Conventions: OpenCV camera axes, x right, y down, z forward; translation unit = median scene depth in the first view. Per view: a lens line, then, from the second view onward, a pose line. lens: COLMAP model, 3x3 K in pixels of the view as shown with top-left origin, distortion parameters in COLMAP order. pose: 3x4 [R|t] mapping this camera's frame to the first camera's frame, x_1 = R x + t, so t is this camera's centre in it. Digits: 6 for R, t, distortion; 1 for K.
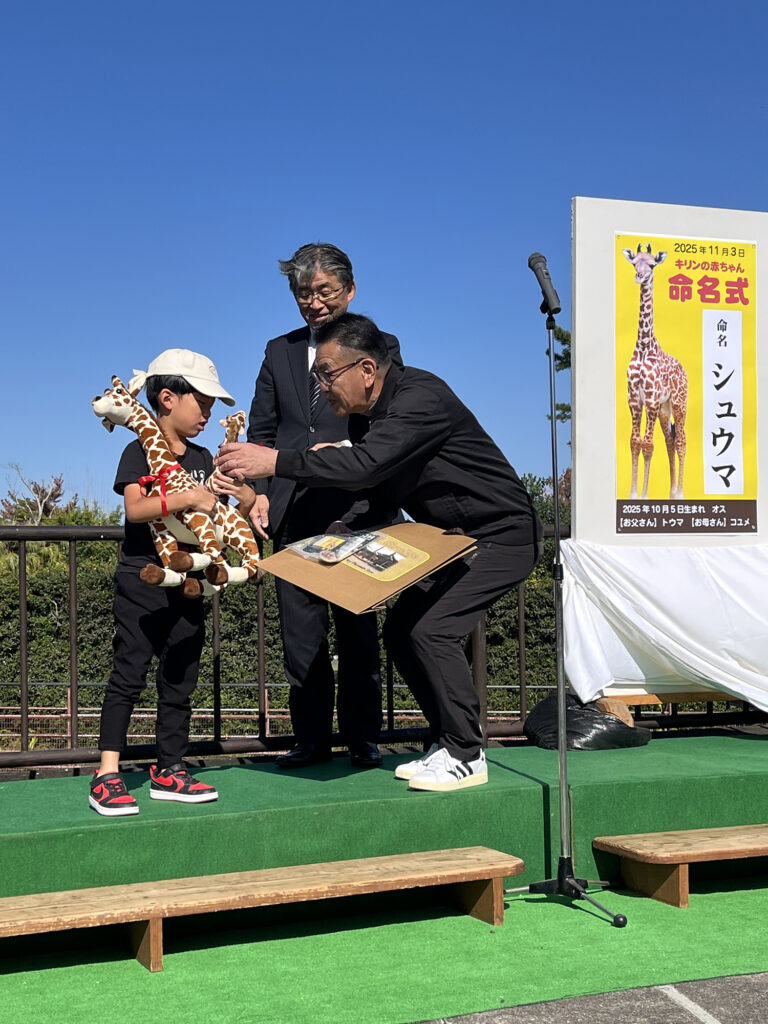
lens RADIAL K [[1497.4, 0, 384.1], [0, 1497.4, 512.1], [0, 0, 1]] dist [-0.054514, 0.000000]
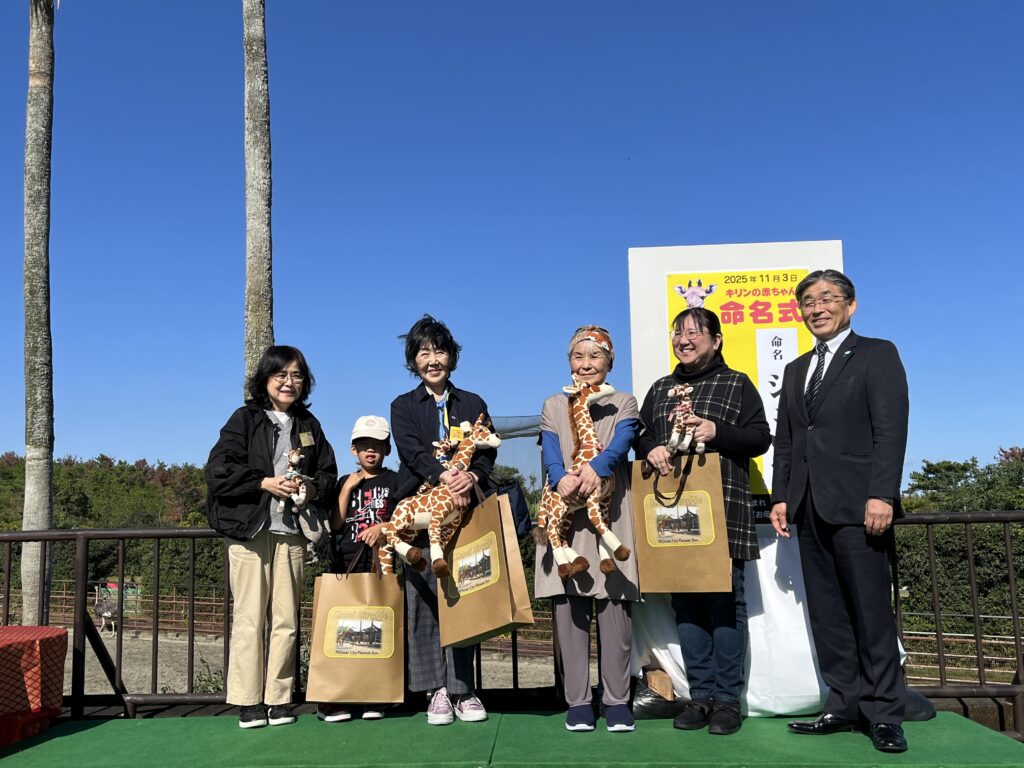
lens RADIAL K [[949.4, 0, 511.6], [0, 949.4, 383.7], [0, 0, 1]] dist [-0.017796, 0.000000]
pose [[0.918980, -0.069714, -0.388092, 0.322358], [0.023045, 0.992060, -0.123637, -0.007030], [0.393630, 0.104677, 0.913290, 0.255008]]
